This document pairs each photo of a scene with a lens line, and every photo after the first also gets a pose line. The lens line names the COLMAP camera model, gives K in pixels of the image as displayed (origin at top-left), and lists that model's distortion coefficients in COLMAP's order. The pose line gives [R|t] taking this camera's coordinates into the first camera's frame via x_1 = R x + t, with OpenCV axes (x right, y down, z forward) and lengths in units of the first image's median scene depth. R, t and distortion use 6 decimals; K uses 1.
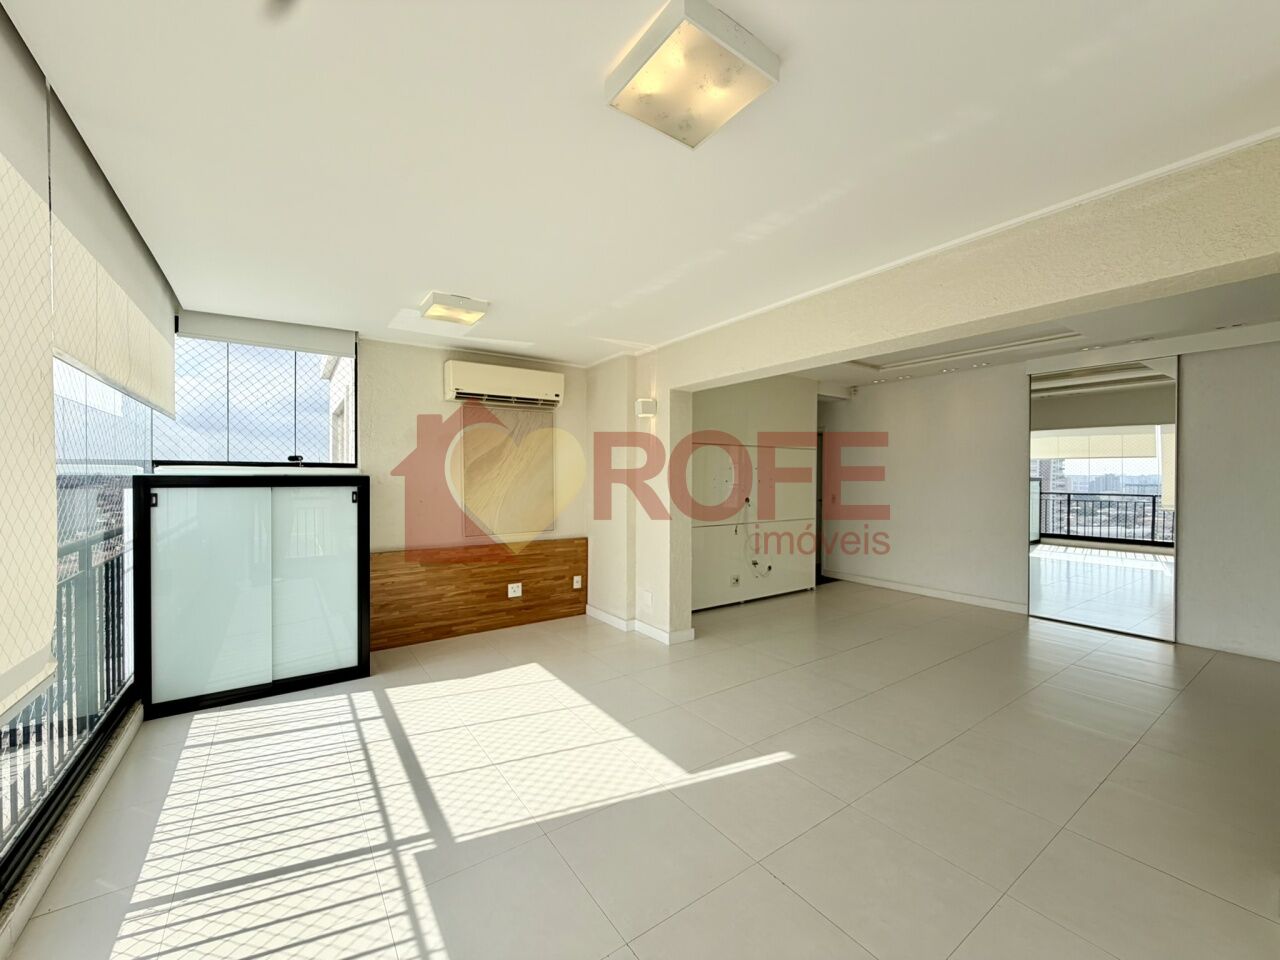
lens RADIAL K [[520.7, 0, 640.0], [0, 520.7, 480.0], [0, 0, 1]] dist [-0.000620, -0.000015]
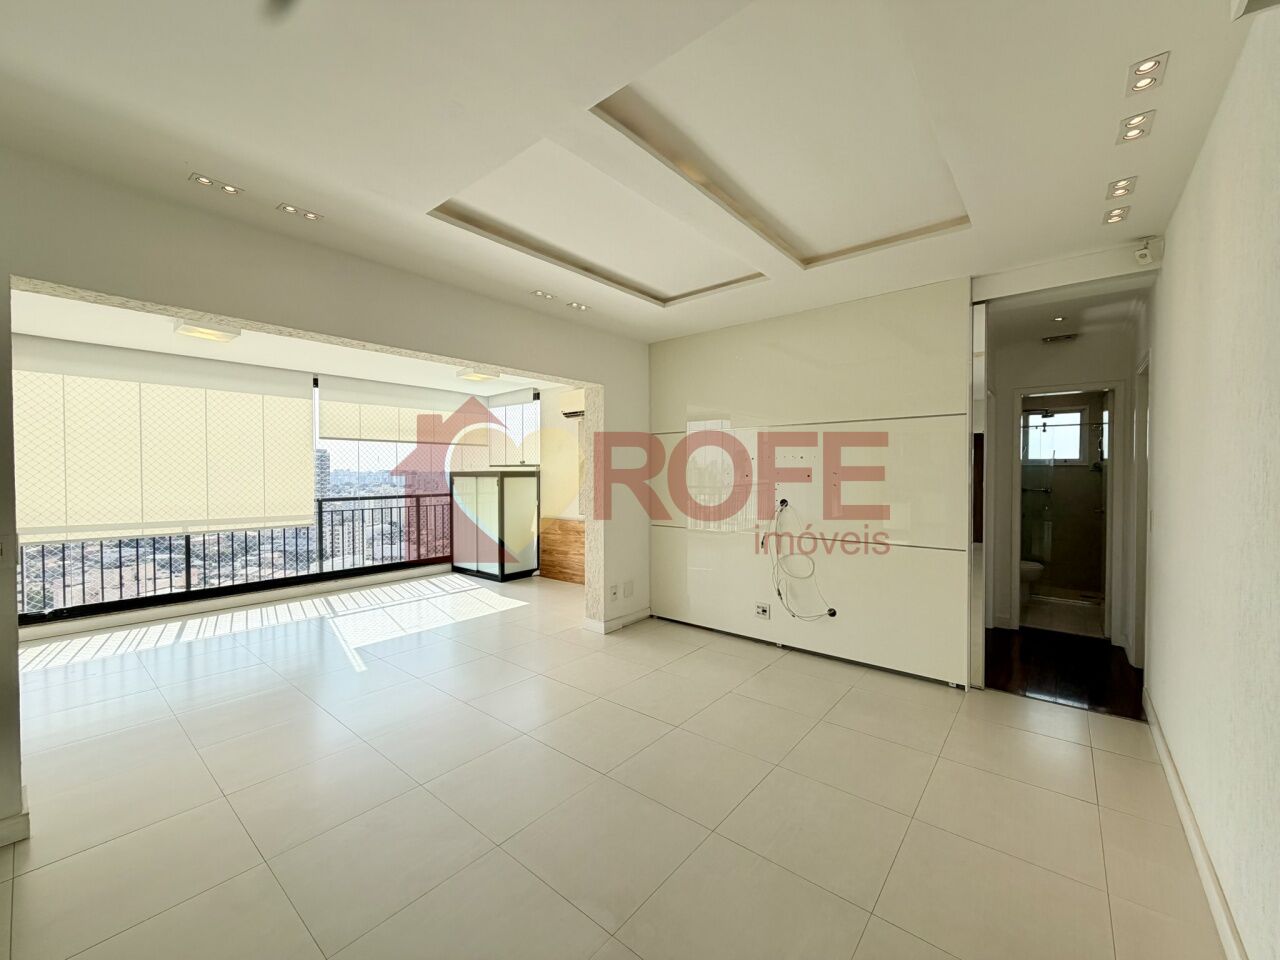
lens RADIAL K [[507.7, 0, 635.6], [0, 507.7, 479.3], [0, 0, 1]] dist [-0.001847, 0.000218]
pose [[0.259740, 0.008993, -0.965637, 1.201615], [-0.006396, 0.999951, 0.007592, 0.002427], [0.965657, 0.004204, 0.259784, 0.917281]]
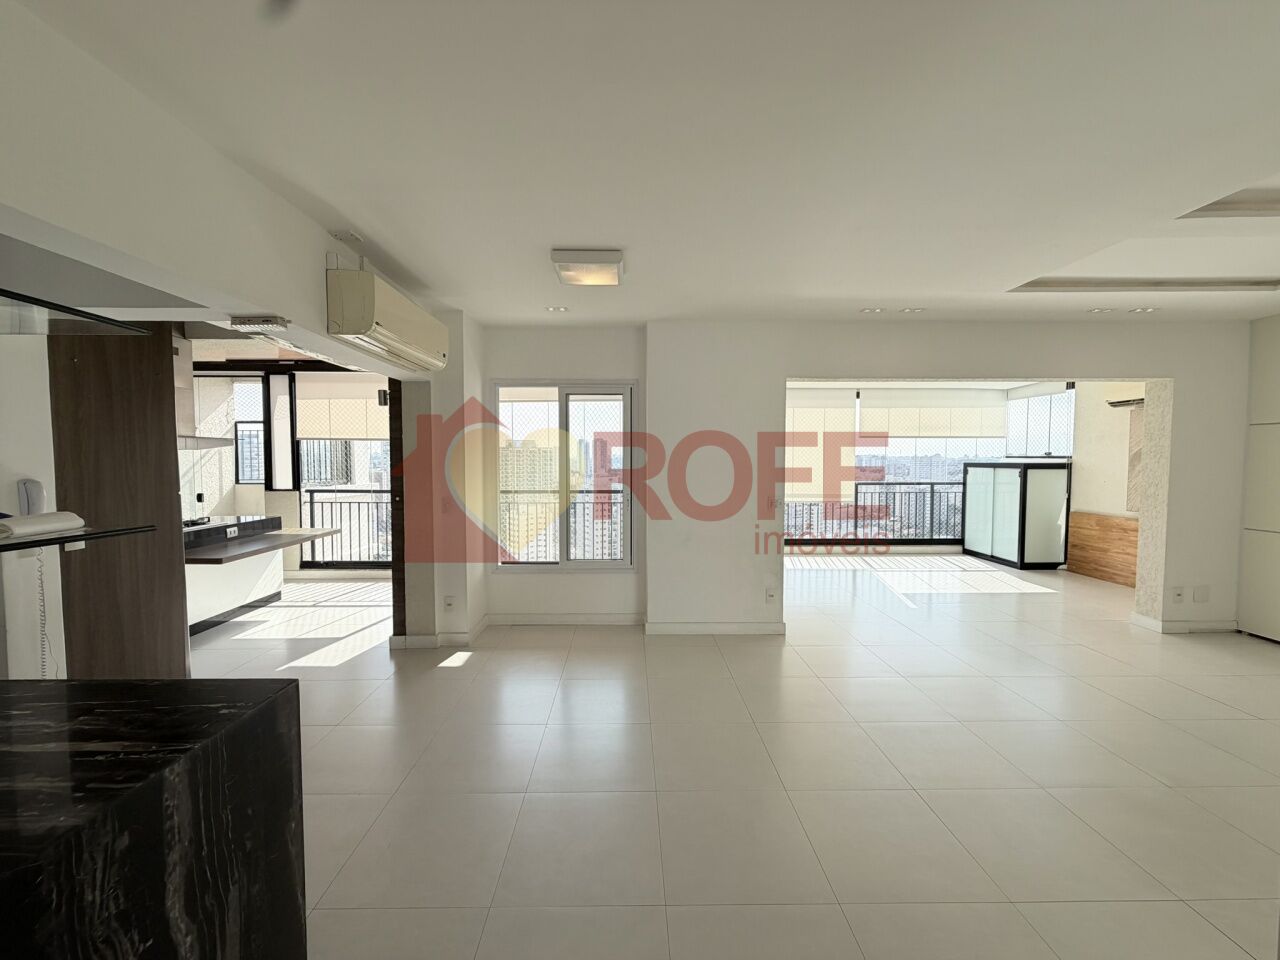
lens RADIAL K [[507.7, 0, 635.6], [0, 507.7, 479.3], [0, 0, 1]] dist [-0.001847, 0.000218]
pose [[-0.567060, 0.031493, -0.823074, 1.638665], [-0.010804, 0.998898, 0.045664, -0.017533], [0.823605, 0.034786, -0.566096, 0.815469]]
